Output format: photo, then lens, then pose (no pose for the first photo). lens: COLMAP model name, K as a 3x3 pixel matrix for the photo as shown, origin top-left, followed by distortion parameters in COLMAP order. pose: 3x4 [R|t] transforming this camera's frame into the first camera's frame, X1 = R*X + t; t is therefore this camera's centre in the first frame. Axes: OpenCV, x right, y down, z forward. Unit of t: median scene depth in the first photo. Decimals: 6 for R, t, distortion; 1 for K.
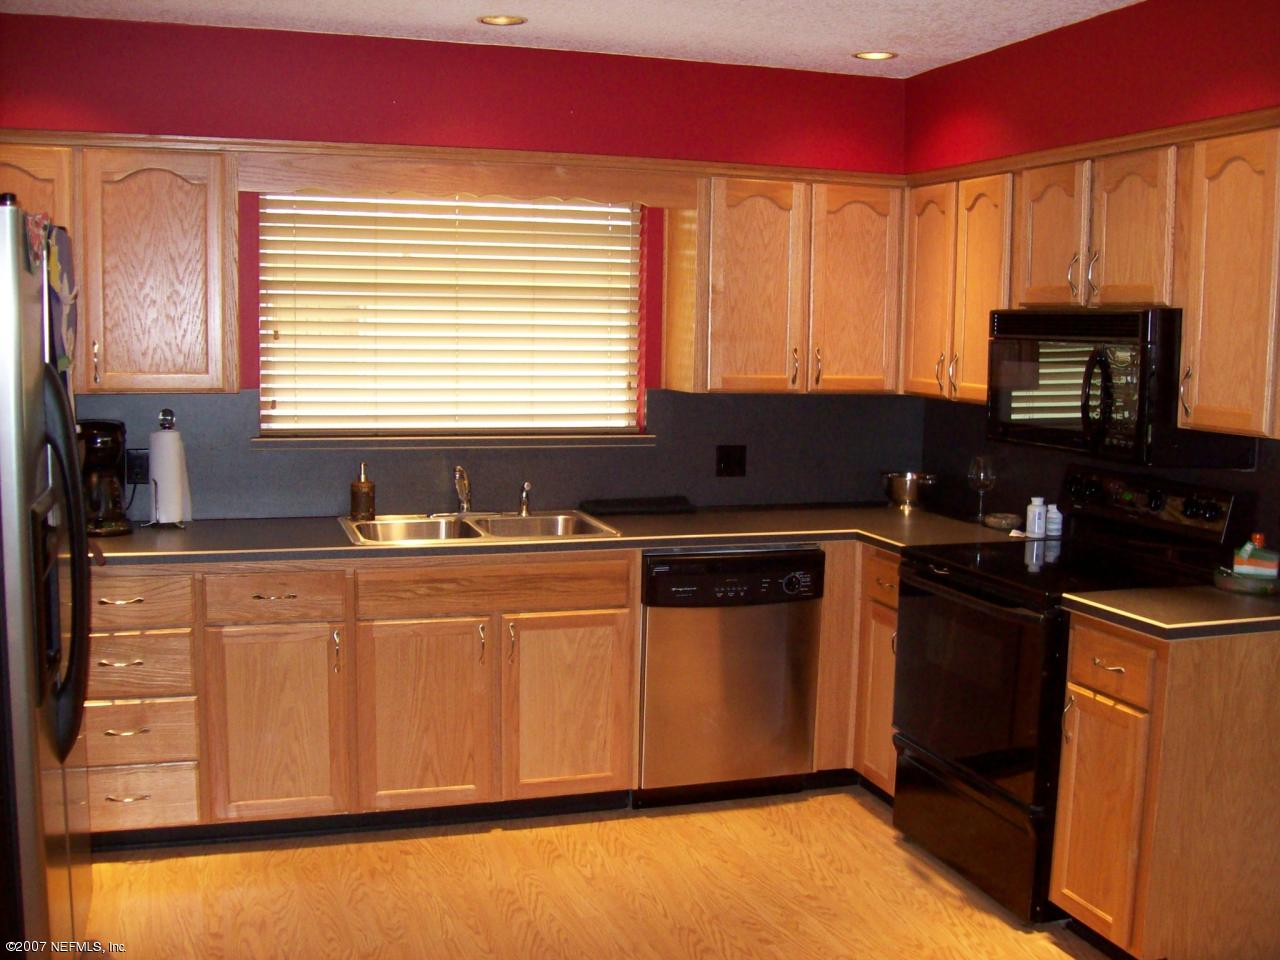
lens RADIAL K [[1340.3, 0, 640.0], [0, 1340.3, 480.0], [0, 0, 1]] dist [-0.185273, 0.110946]
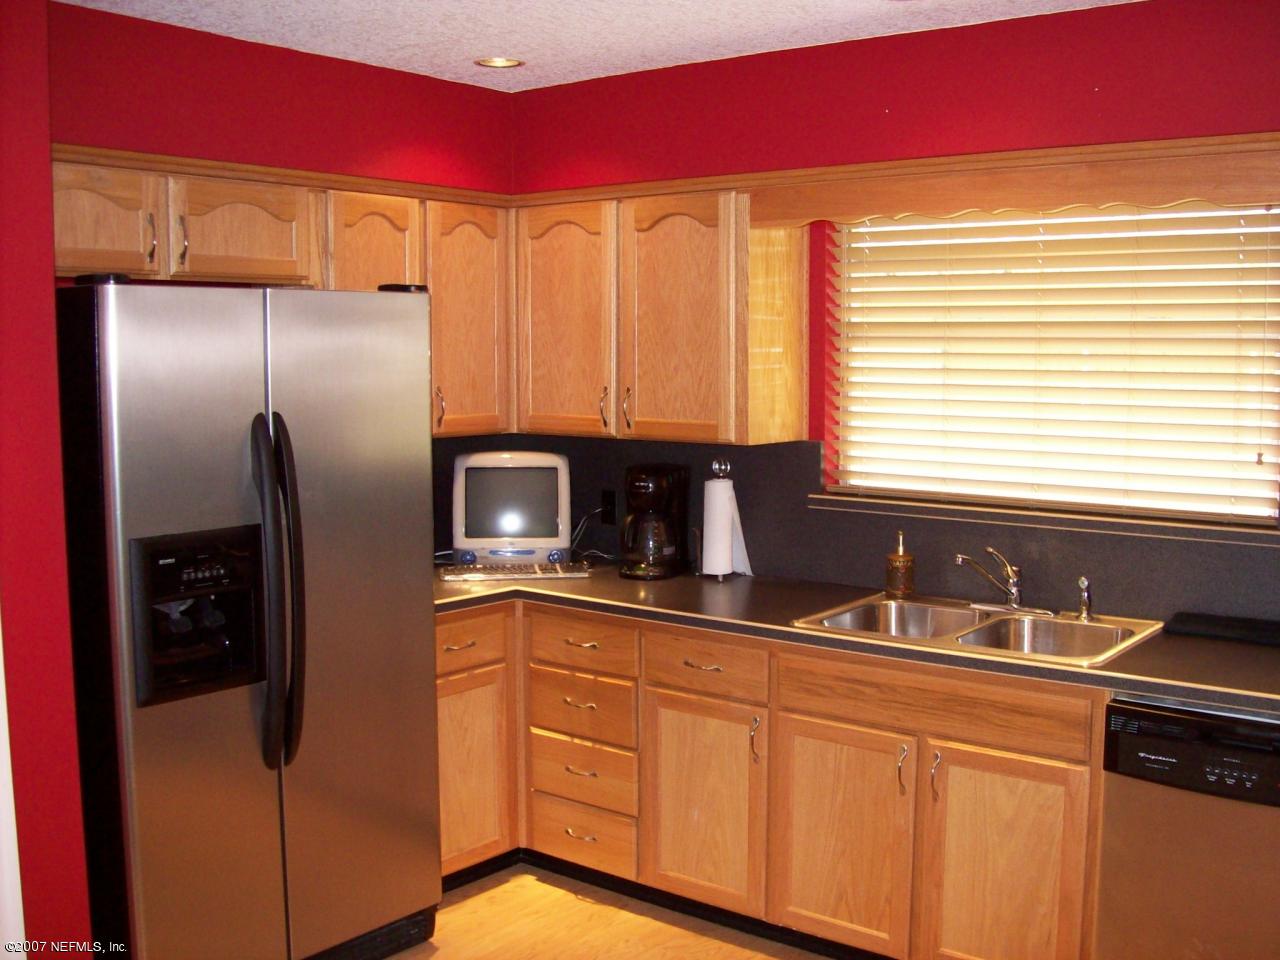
lens RADIAL K [[1340.3, 0, 640.0], [0, 1340.3, 480.0], [0, 0, 1]] dist [-0.185273, 0.110946]
pose [[0.550063, 0.063268, -0.832723, 0.445321], [-0.081040, 0.996464, 0.022177, -0.056031], [0.831182, 0.055285, 0.553246, 0.410624]]
